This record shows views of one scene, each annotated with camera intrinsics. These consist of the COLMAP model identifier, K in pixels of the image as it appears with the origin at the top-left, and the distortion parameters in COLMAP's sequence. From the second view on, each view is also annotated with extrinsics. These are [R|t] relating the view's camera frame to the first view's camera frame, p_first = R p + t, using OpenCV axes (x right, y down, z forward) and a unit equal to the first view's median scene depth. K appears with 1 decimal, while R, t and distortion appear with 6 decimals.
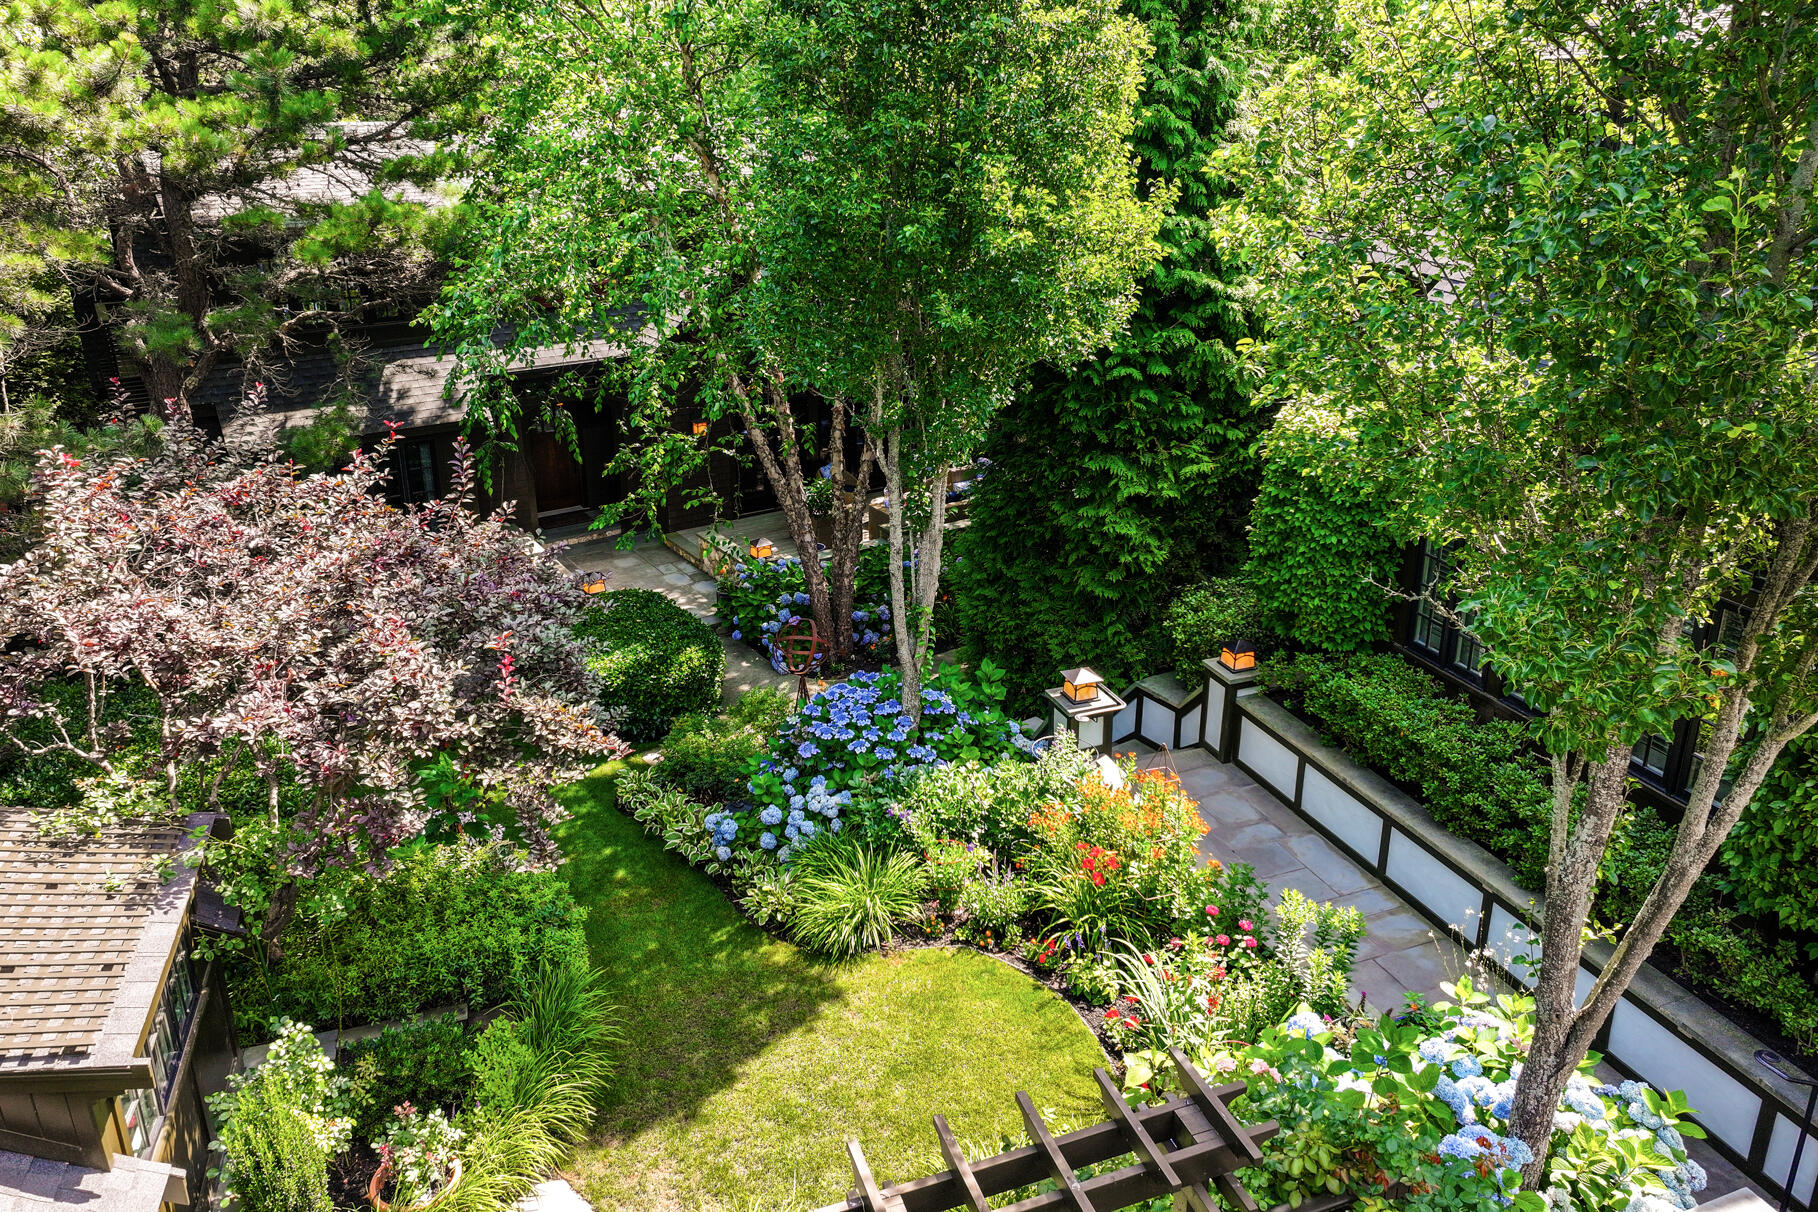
lens RADIAL K [[1251.4, 0, 909.0], [0, 1251.4, 606.0], [0, 0, 1]] dist [0.002946, 0.000690]
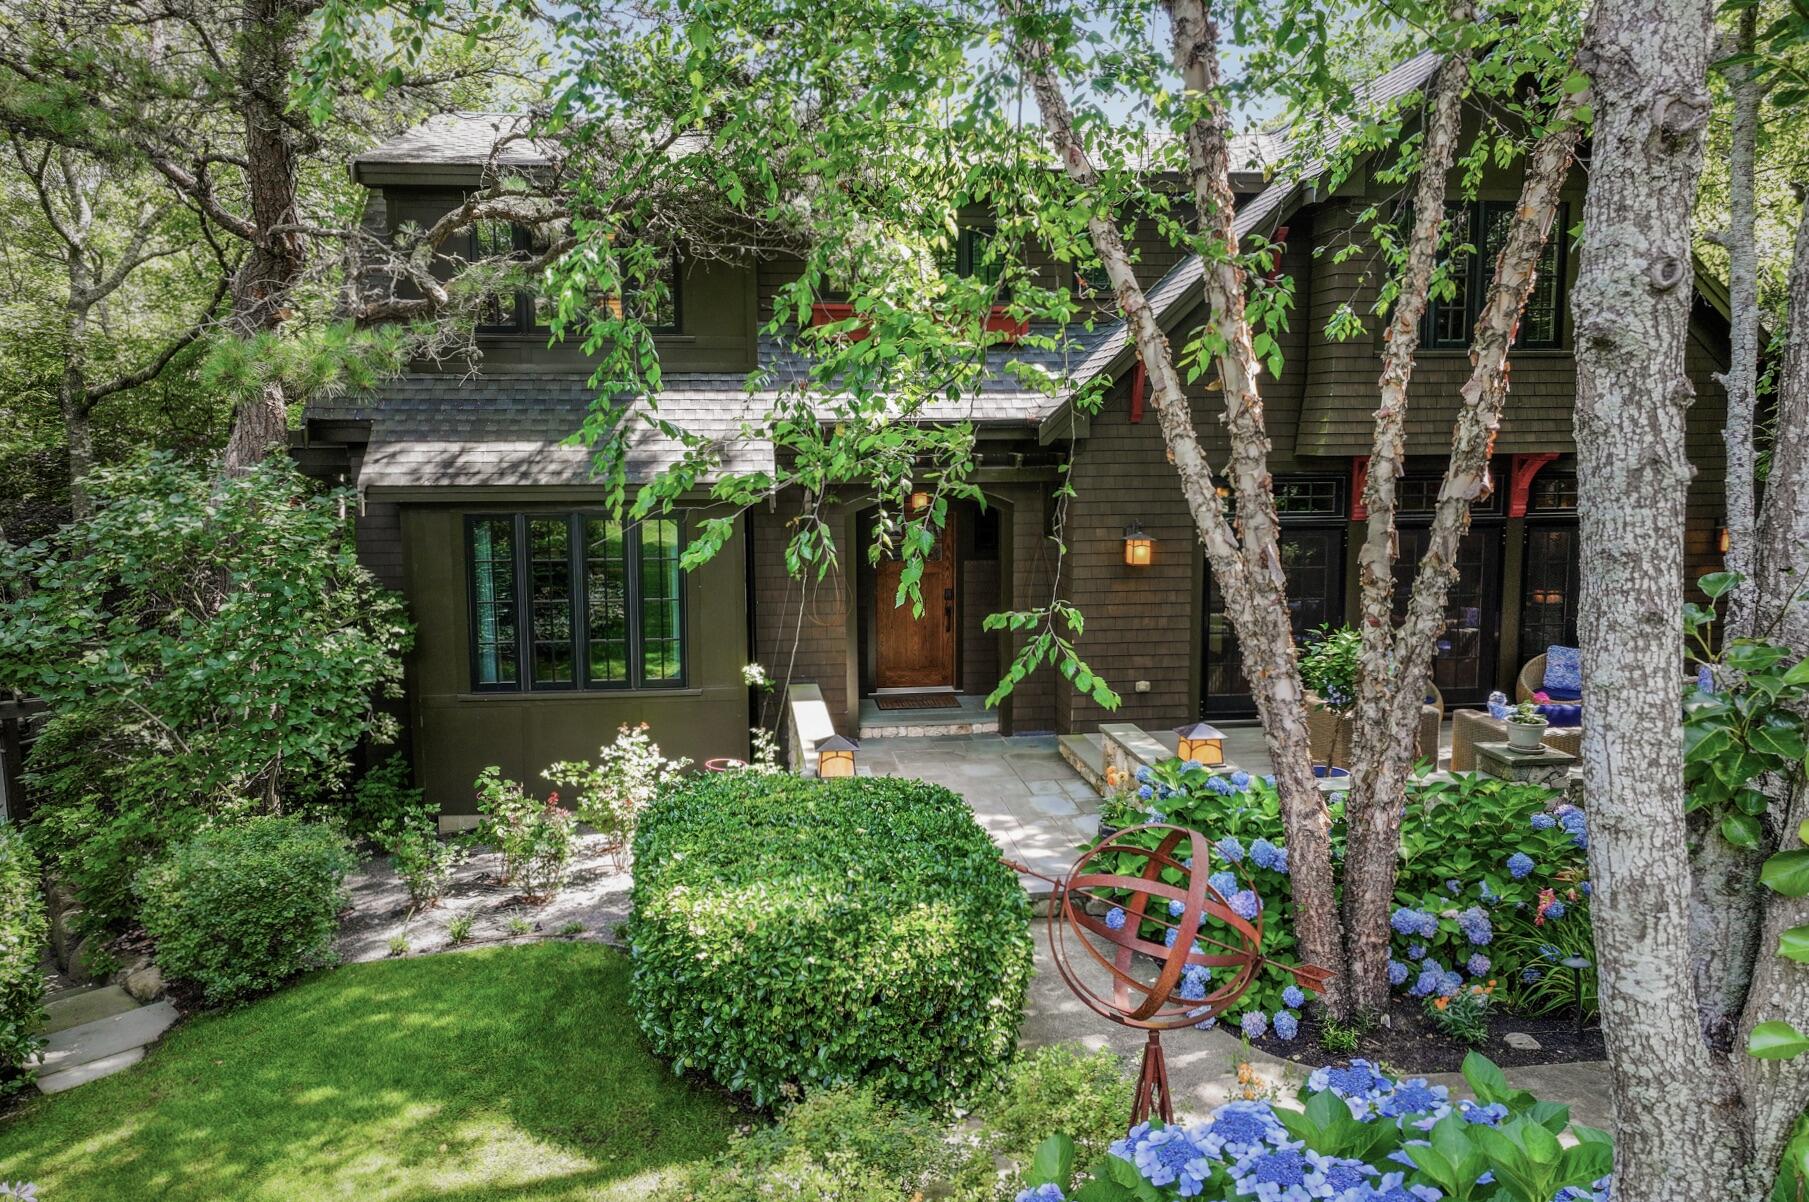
lens RADIAL K [[1245.2, 0, 904.5], [0, 1245.2, 601.0], [0, 0, 1]] dist [0.002946, 0.000690]
pose [[0.894900, 0.050604, -0.443389, -0.017883], [-0.164398, 0.961059, -0.222122, 0.038213], [0.414882, 0.271669, 0.868371, 0.810384]]
